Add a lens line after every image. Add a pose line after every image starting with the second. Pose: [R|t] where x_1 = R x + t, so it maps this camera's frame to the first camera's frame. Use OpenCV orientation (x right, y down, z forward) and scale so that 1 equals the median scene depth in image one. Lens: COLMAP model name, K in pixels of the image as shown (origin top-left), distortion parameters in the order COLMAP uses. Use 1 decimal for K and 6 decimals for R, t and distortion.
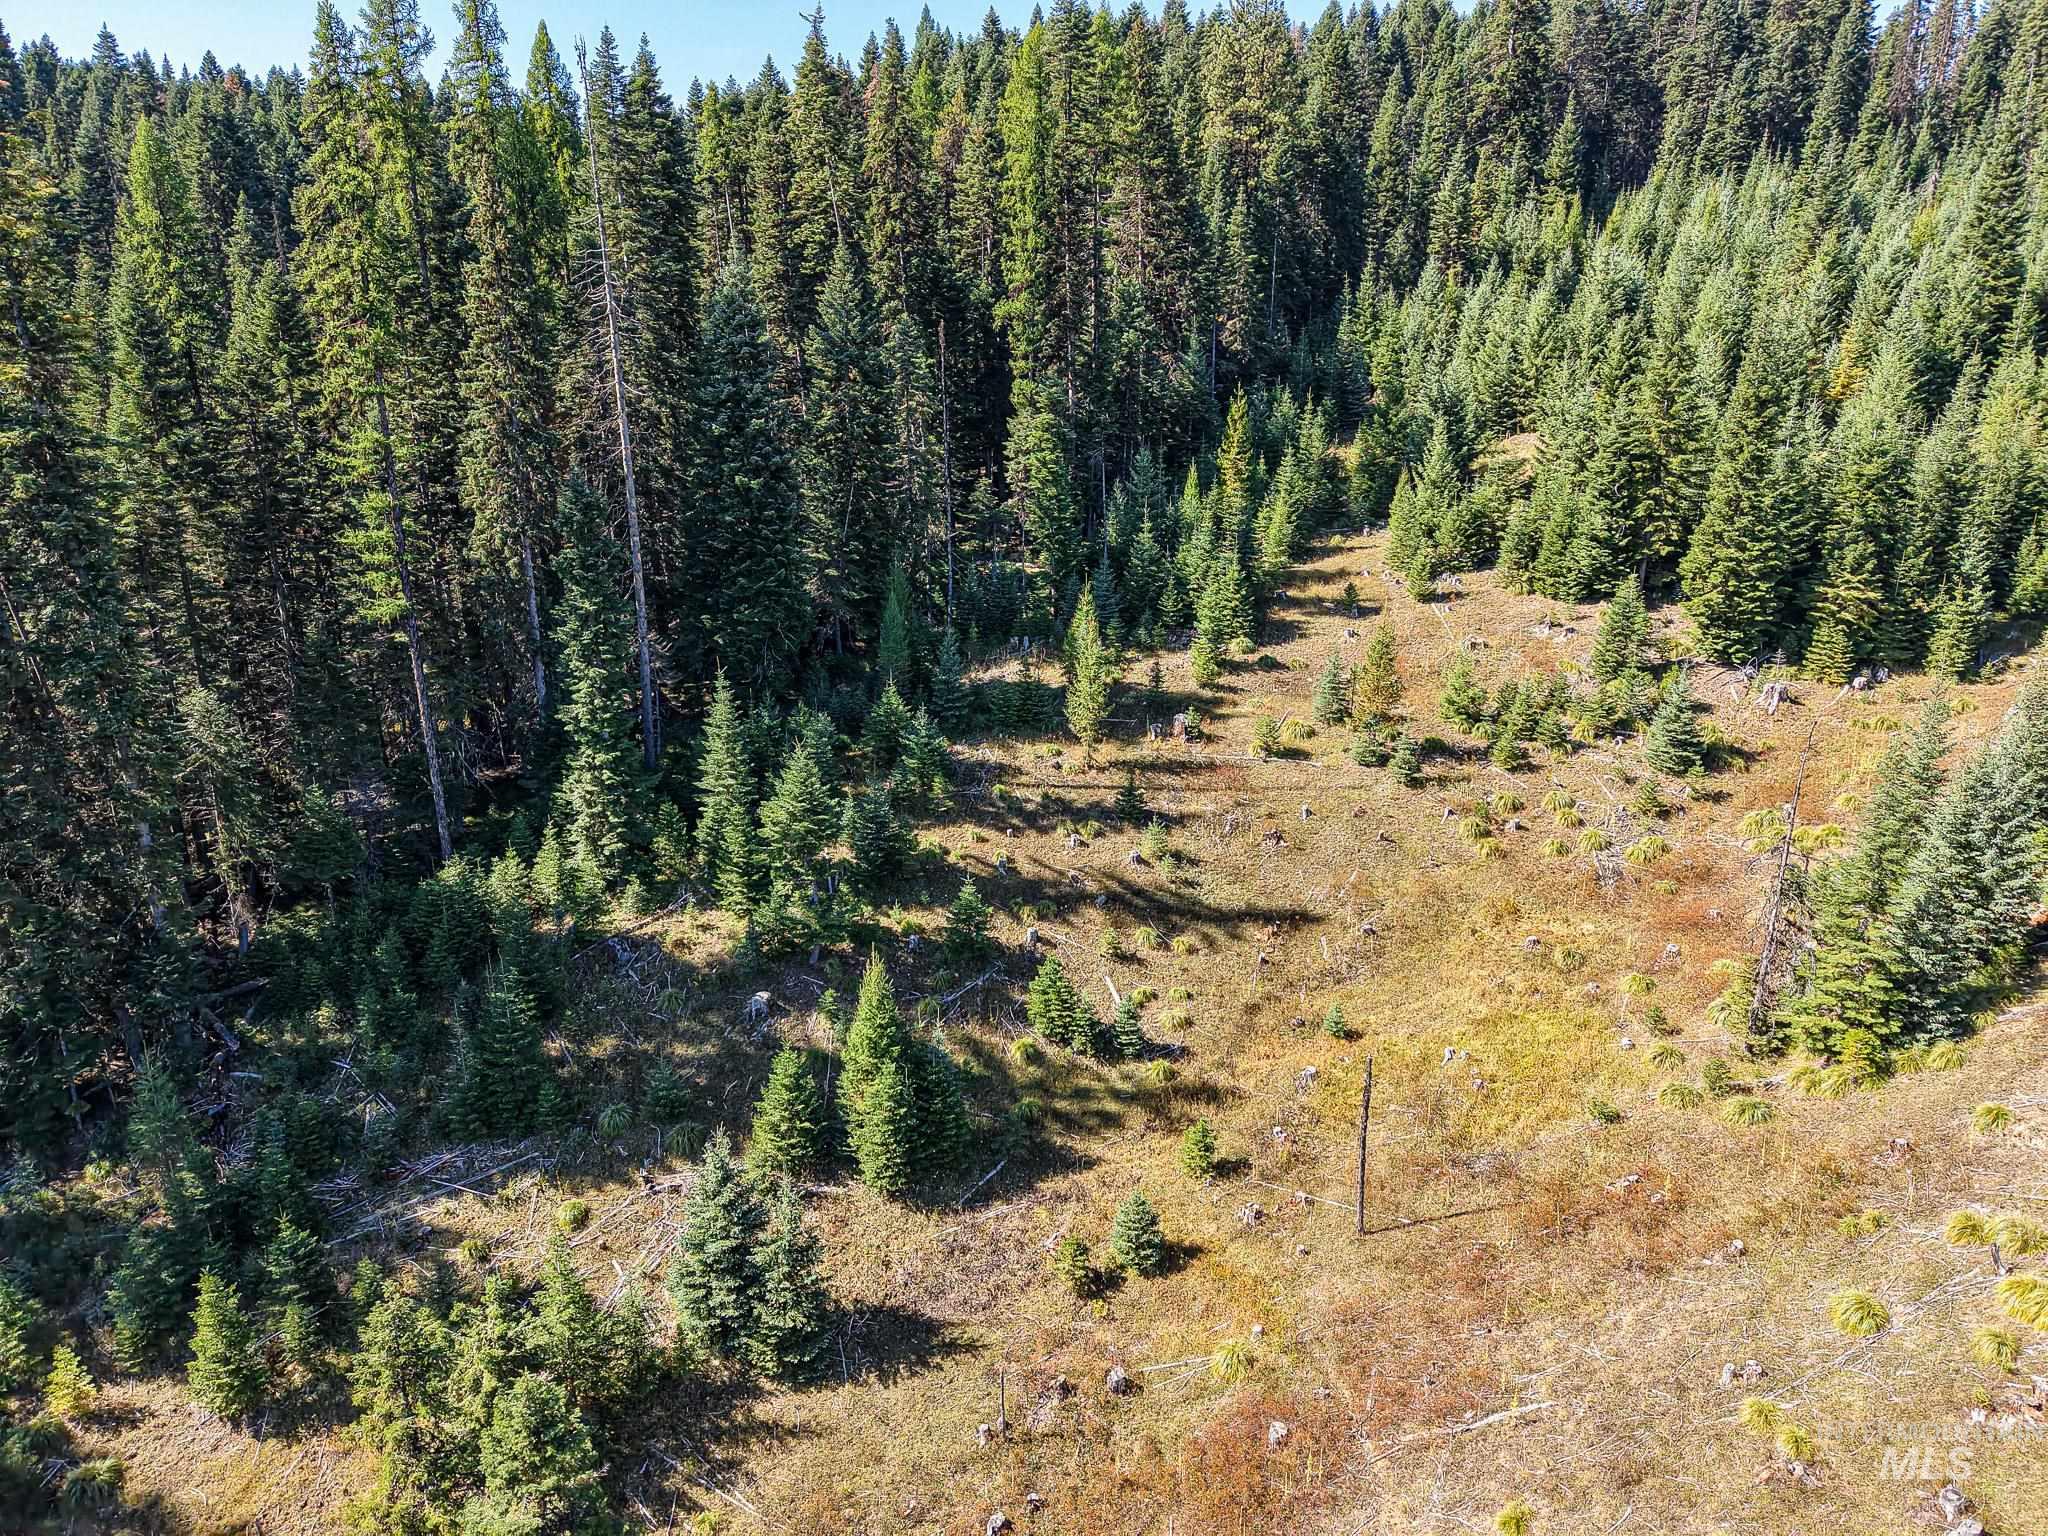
lens RADIAL K [[1414.6, 0, 1024.0], [0, 1414.6, 768.0], [0, 0, 1]] dist [0.010390, 0.001599]
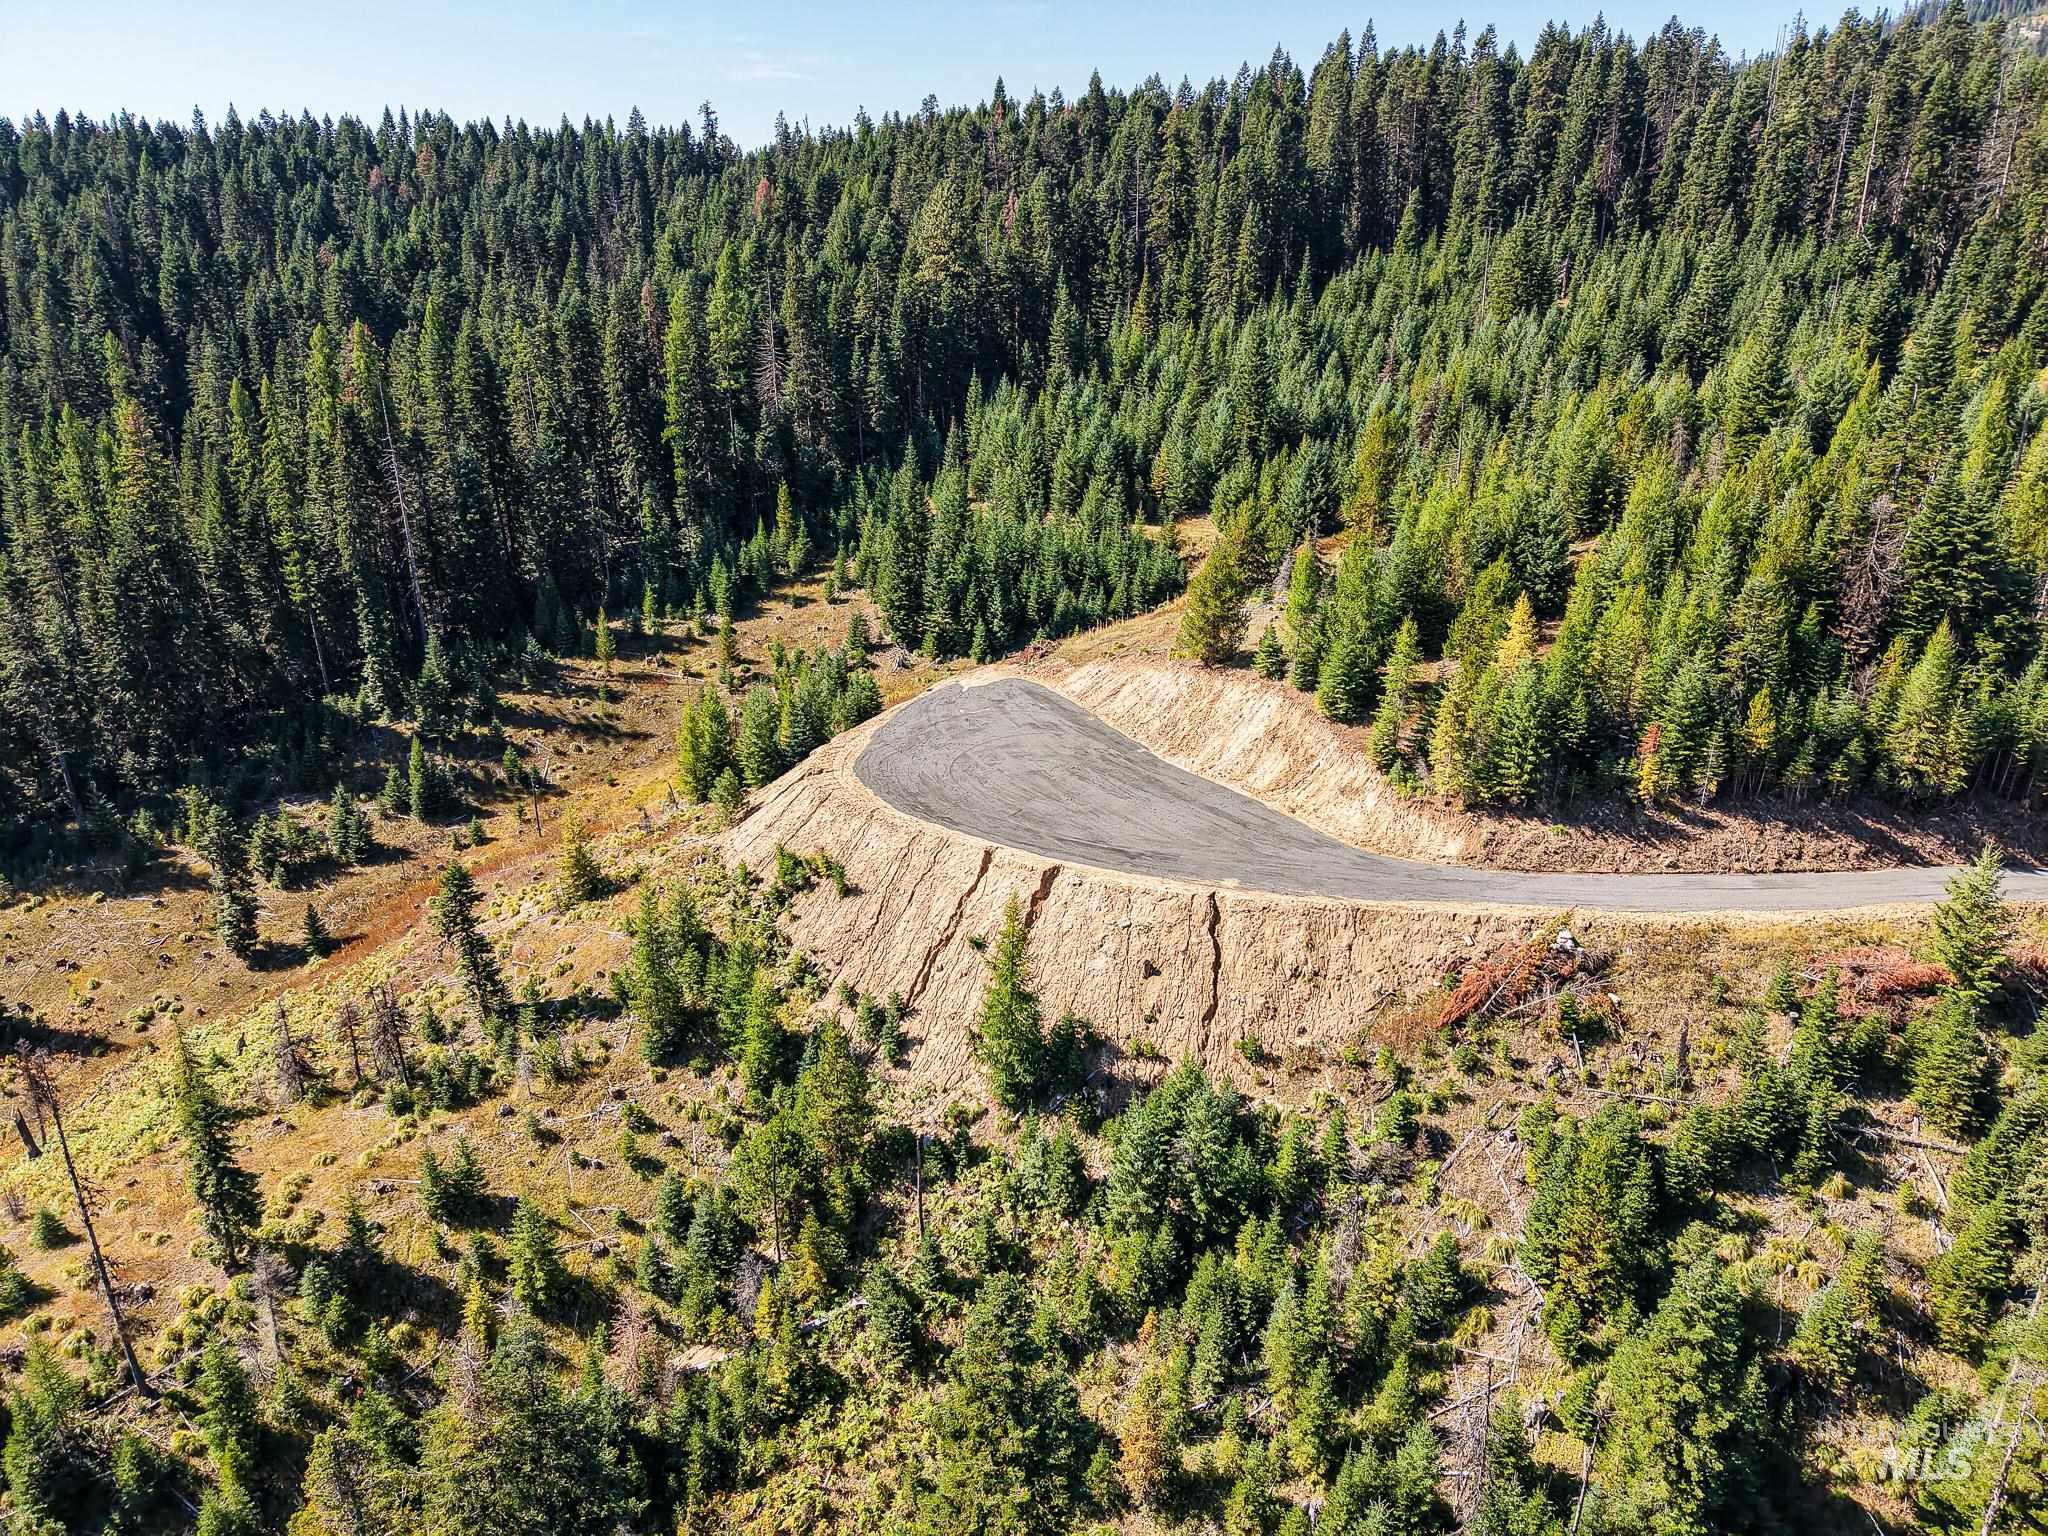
lens RADIAL K [[1414.6, 0, 1024.0], [0, 1414.6, 768.0], [0, 0, 1]] dist [0.010390, 0.001599]
pose [[0.980442, 0.076369, -0.181385, 1.350808], [-0.056419, 0.992025, 0.112709, -0.169538], [0.188546, -0.100271, 0.976932, -1.332001]]
